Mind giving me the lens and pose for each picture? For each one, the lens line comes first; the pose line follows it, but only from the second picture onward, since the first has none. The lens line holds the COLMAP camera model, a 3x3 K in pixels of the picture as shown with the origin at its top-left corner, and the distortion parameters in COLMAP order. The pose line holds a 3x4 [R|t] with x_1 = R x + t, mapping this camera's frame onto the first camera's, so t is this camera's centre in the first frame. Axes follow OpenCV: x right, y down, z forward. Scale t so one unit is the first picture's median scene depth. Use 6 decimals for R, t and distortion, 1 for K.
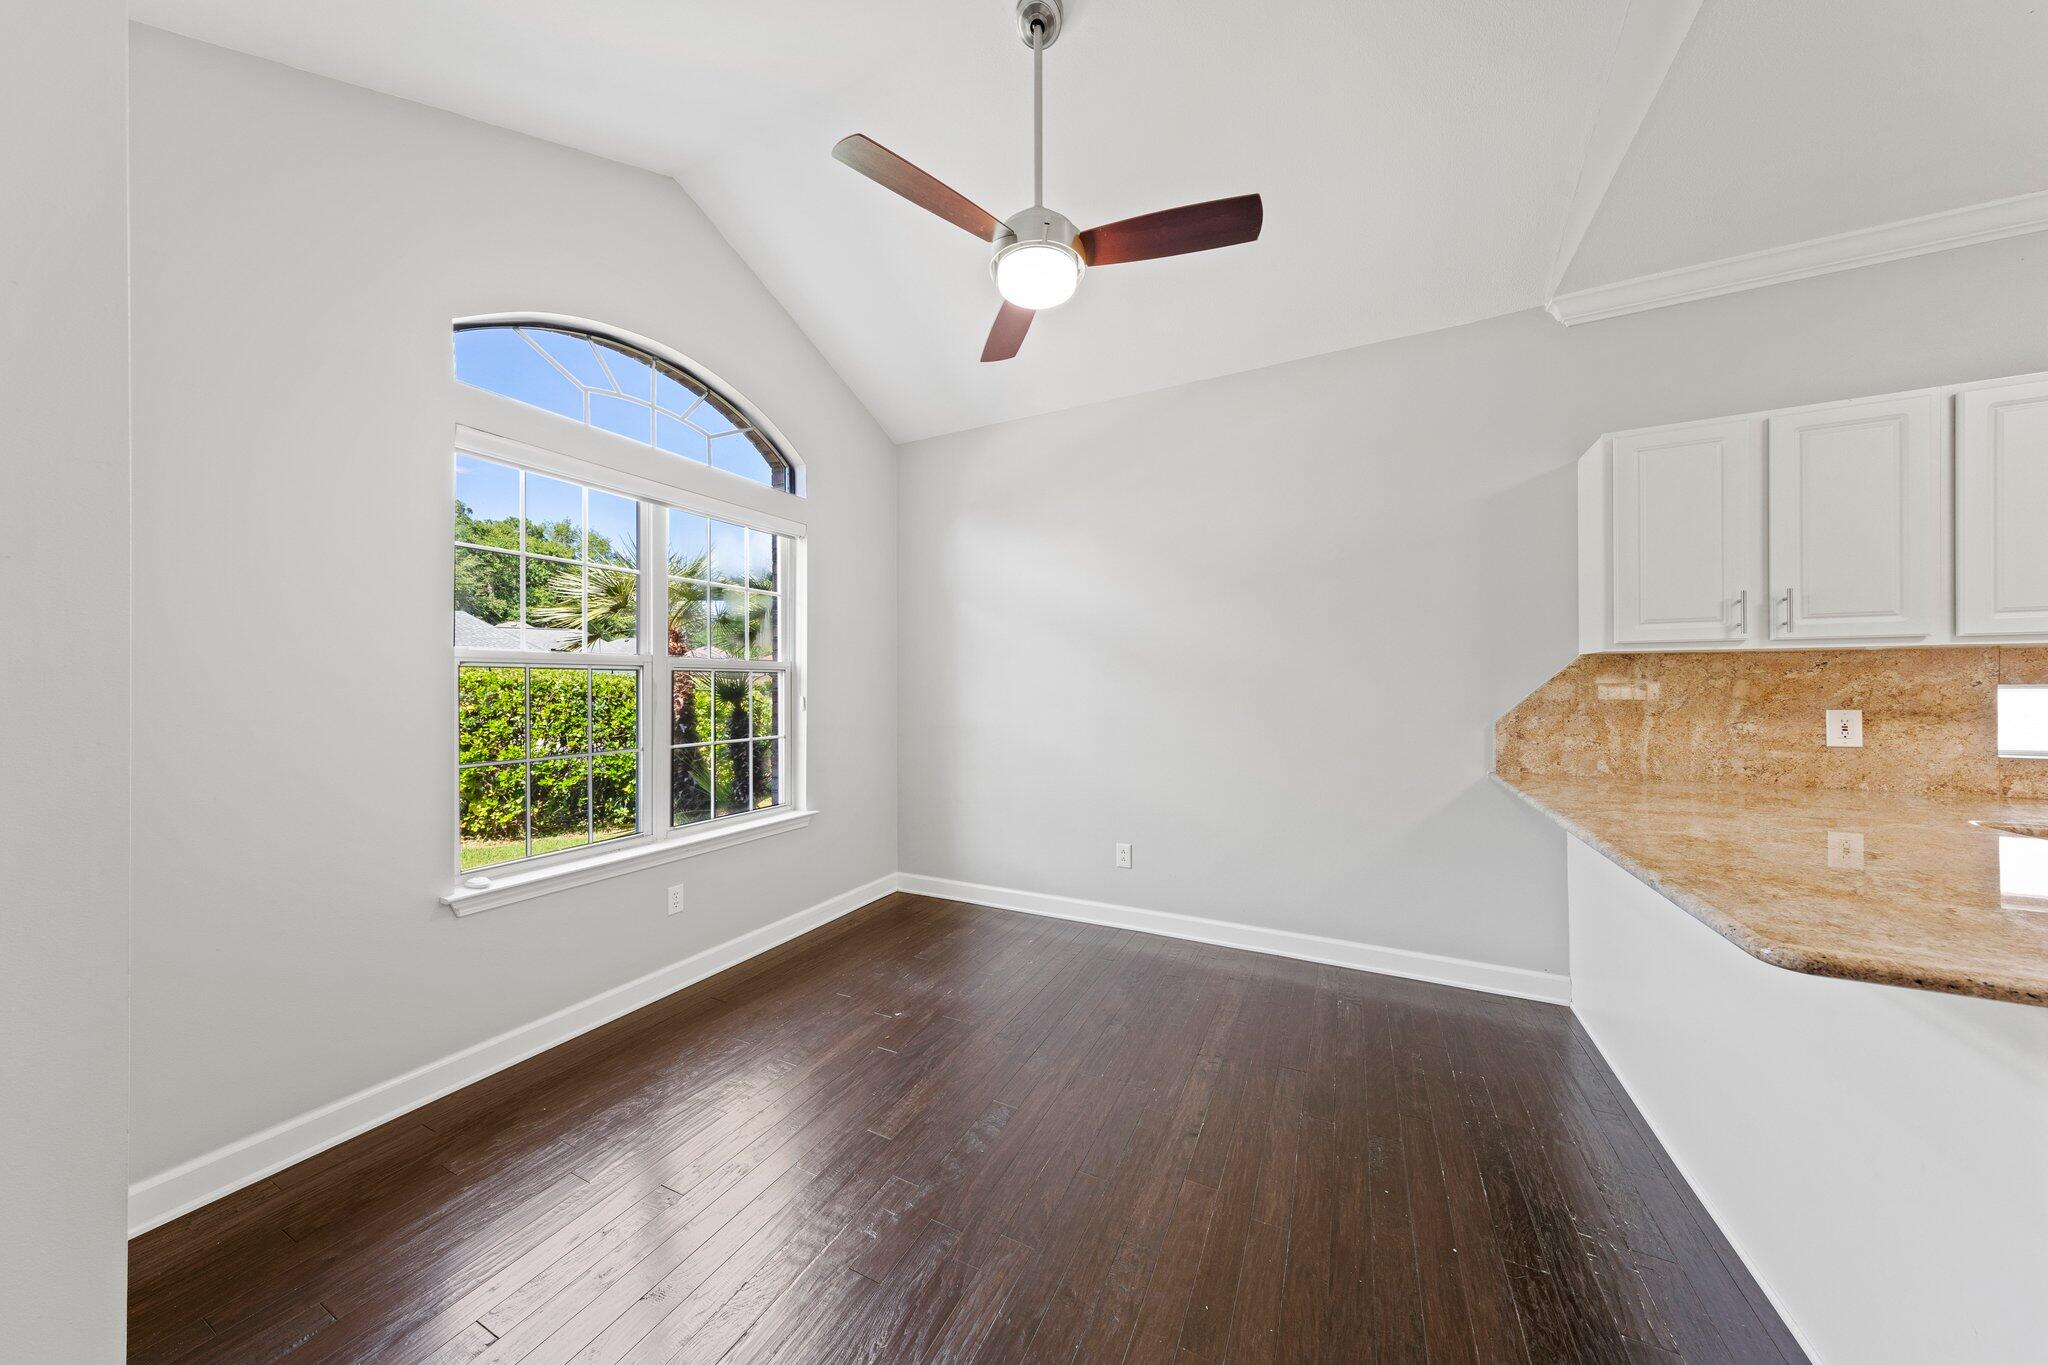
lens RADIAL K [[647.2, 0, 1014.8], [0, 647.2, 689.3], [0, 0, 1]] dist [0.009304, -0.001588]
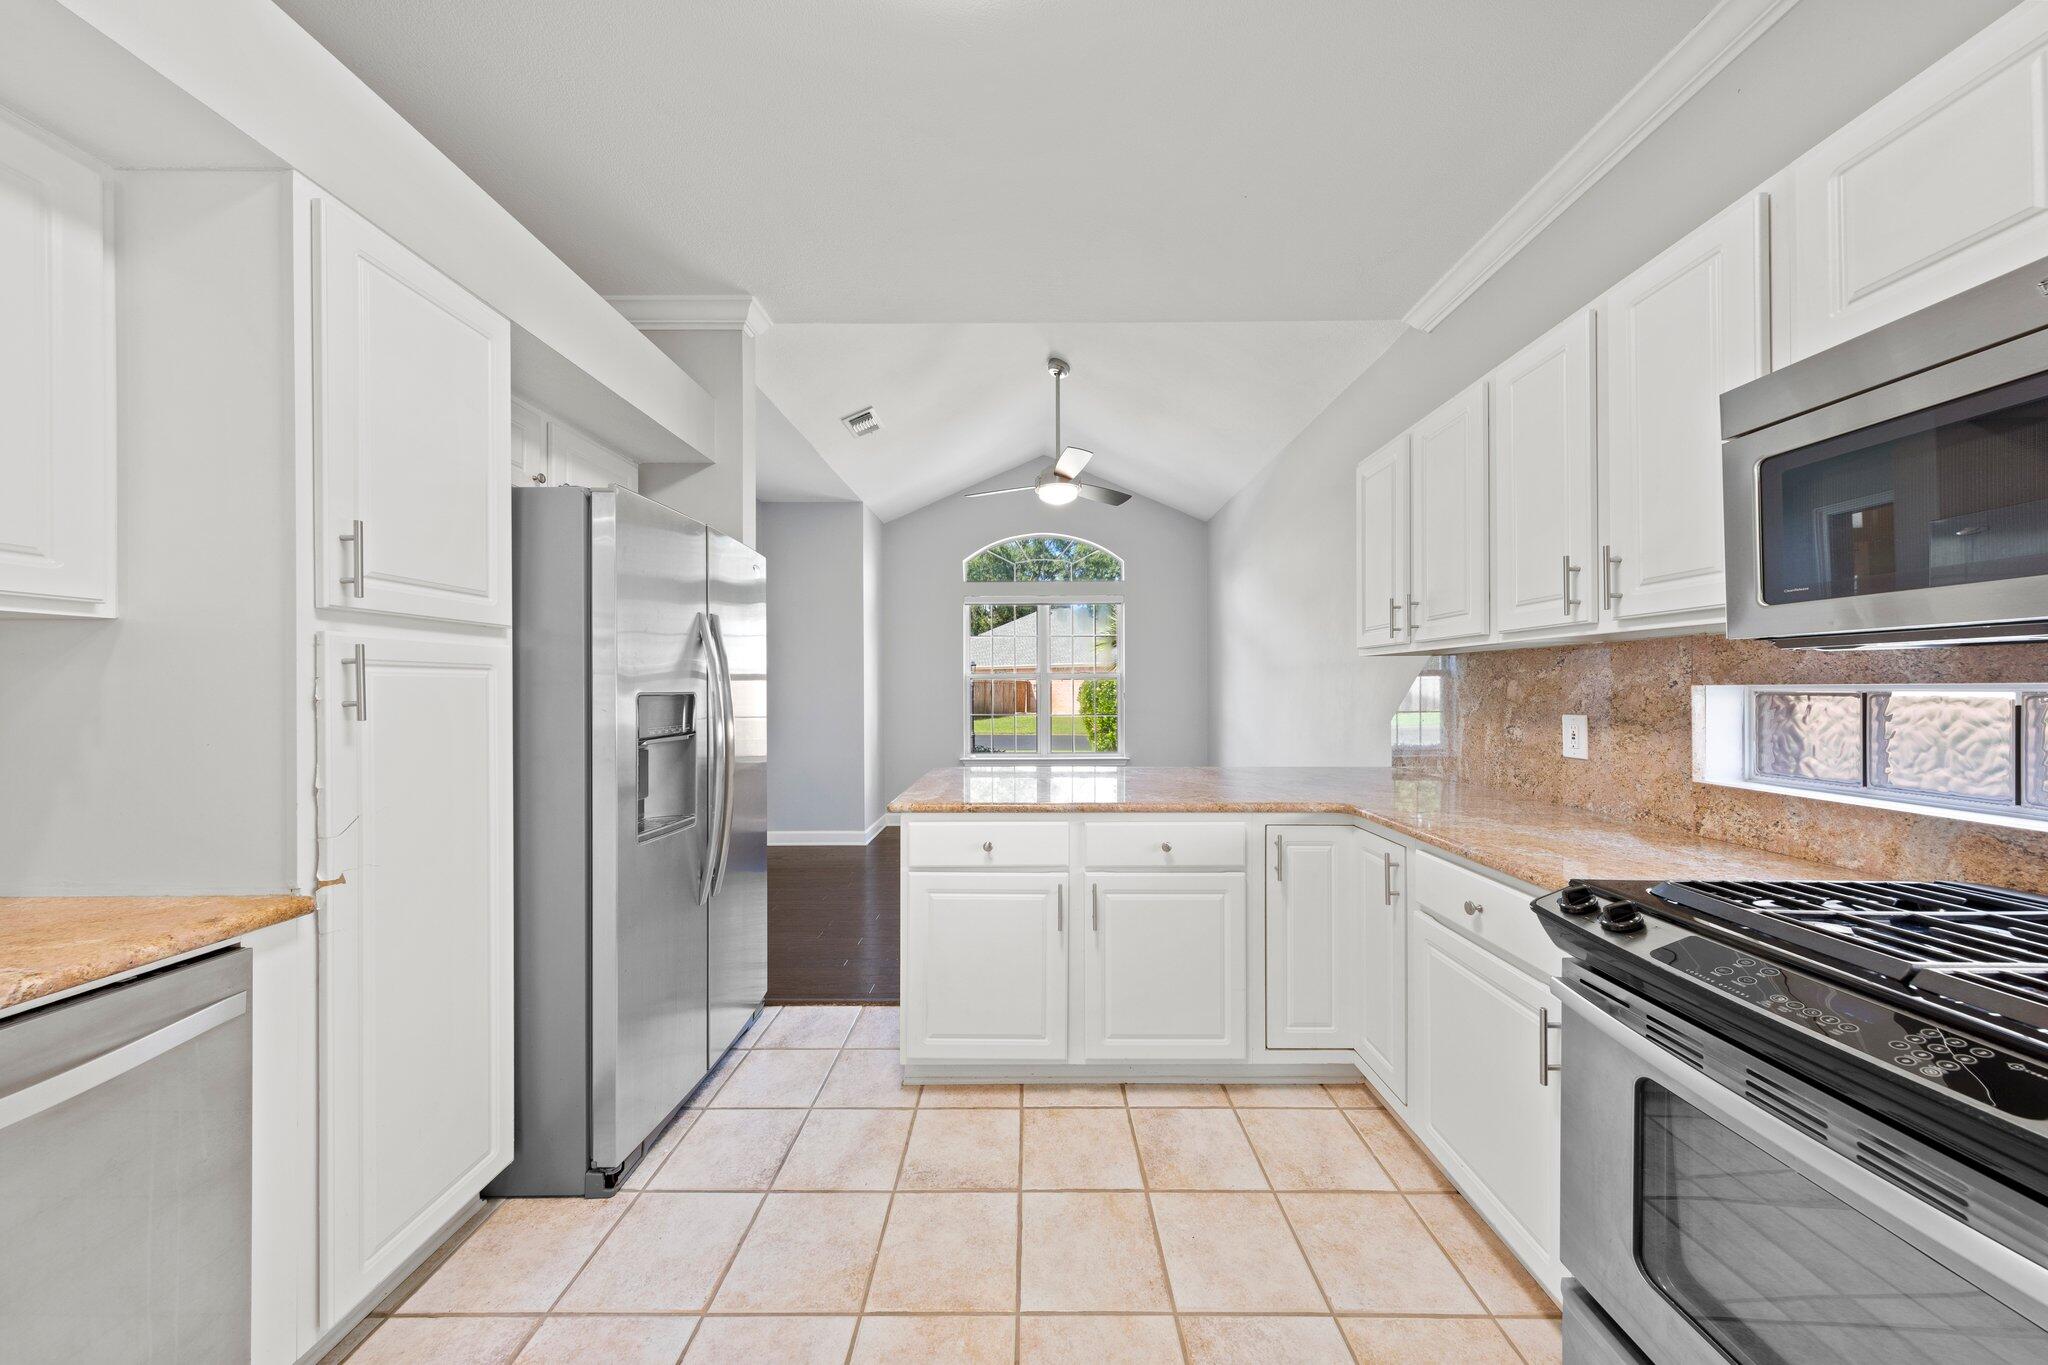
lens RADIAL K [[647.2, 0, 1031.6], [0, 647.2, 684.1], [0, 0, 1]] dist [0.009304, -0.001588]
pose [[0.451825, -0.005168, -0.892092, 1.638223], [0.001222, 0.999986, -0.005174, -0.004805], [0.892106, 0.001247, 0.451825, -0.014711]]
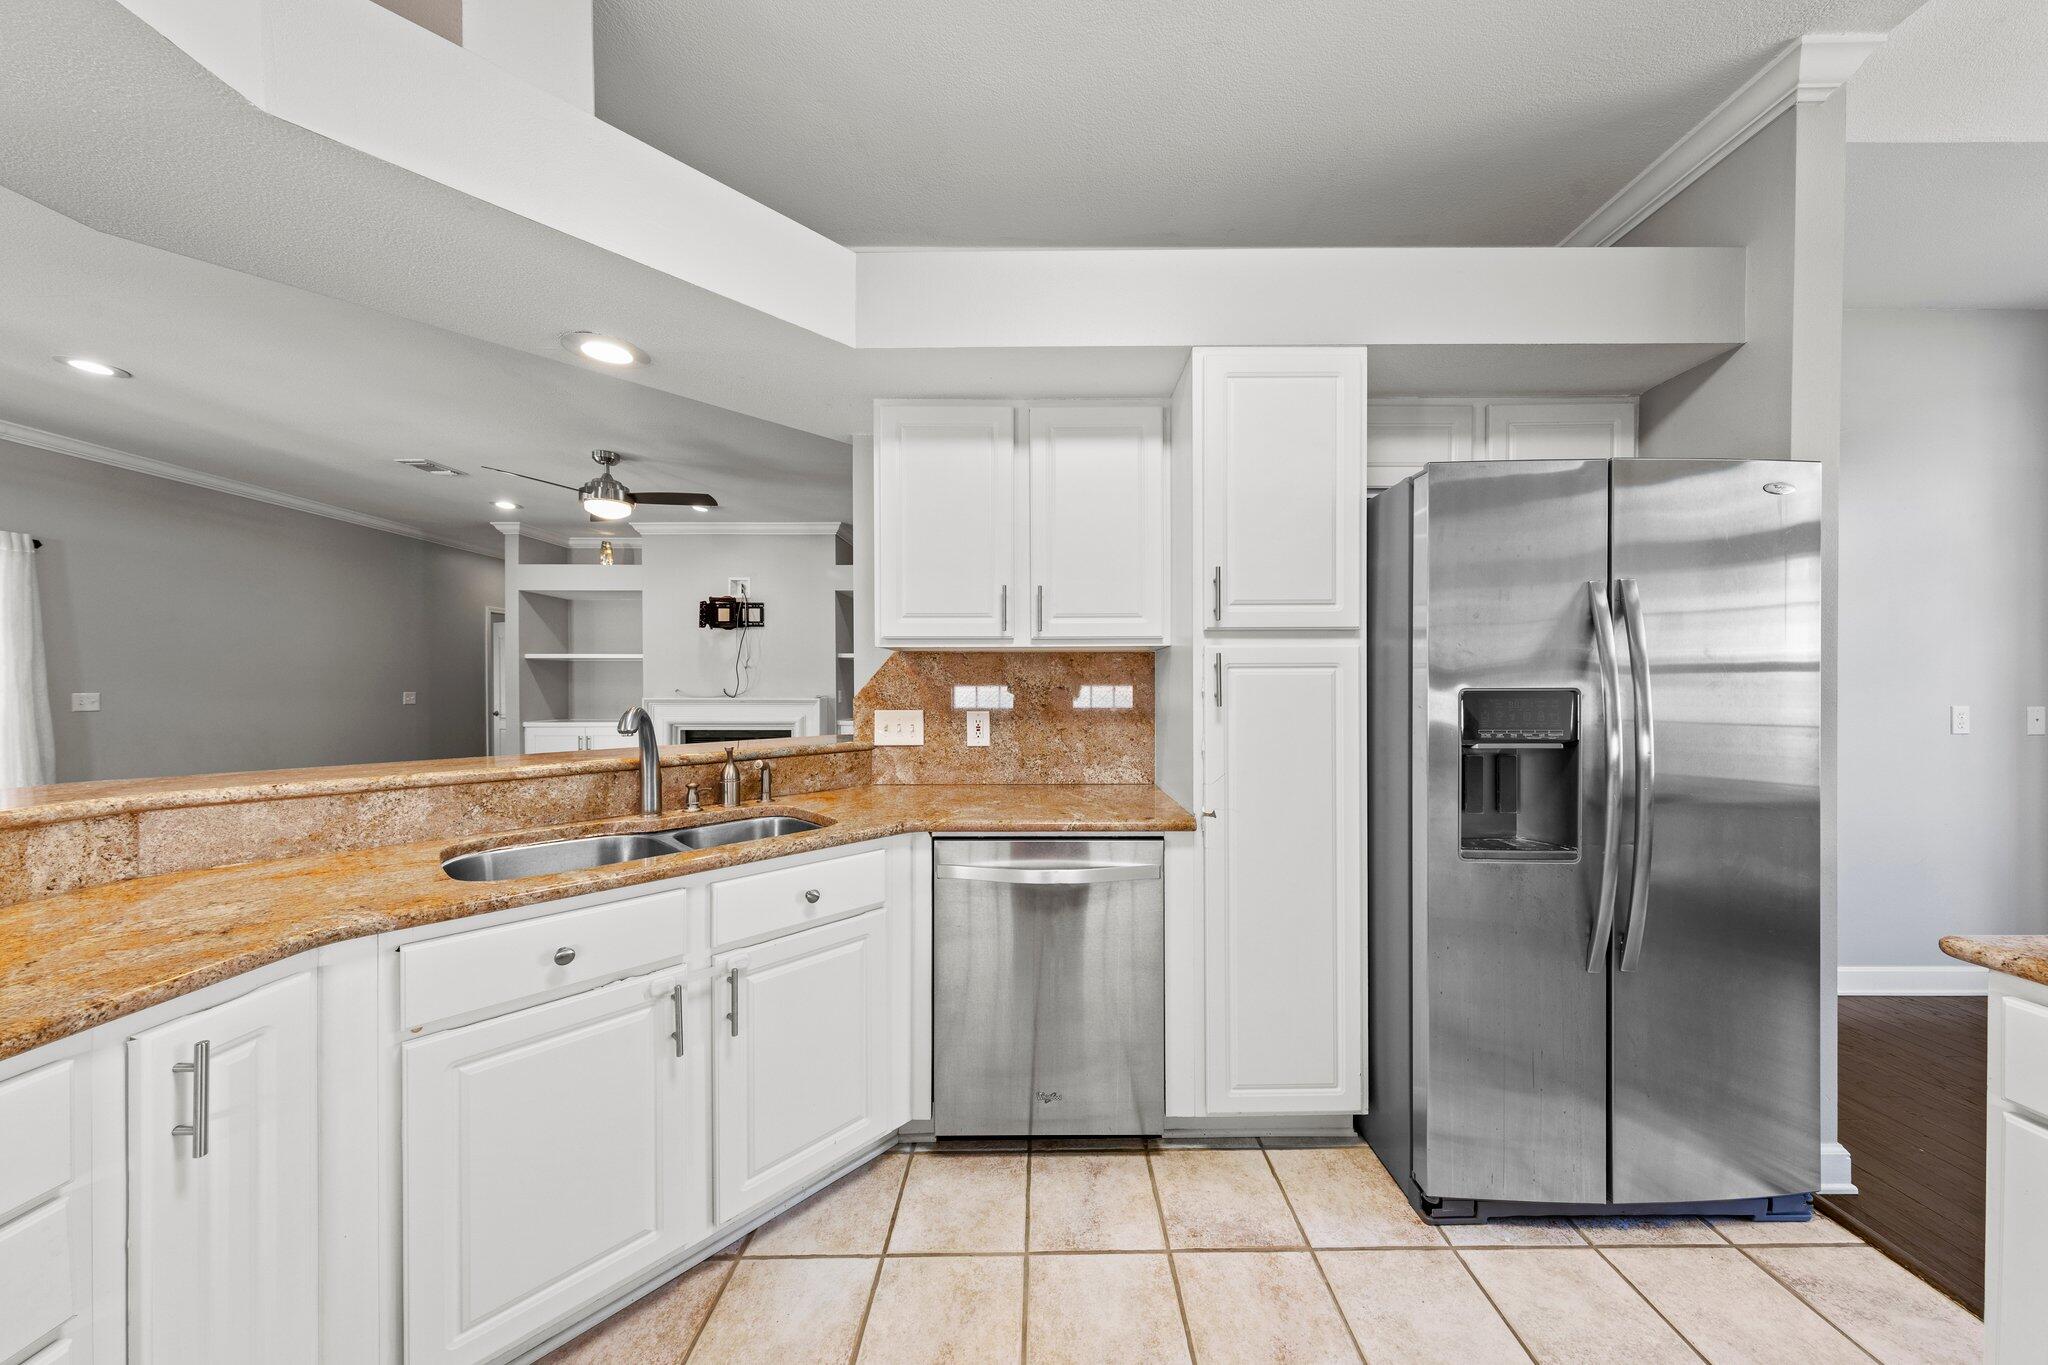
lens RADIAL K [[647.2, 0, 1047.1], [0, 647.2, 692.2], [0, 0, 1]] dist [0.009304, -0.001588]
pose [[-0.886559, 0.007009, -0.462562, 1.452189], [0.002166, 0.999937, 0.011002, -0.003810], [0.462610, 0.008752, -0.886519, 0.295983]]
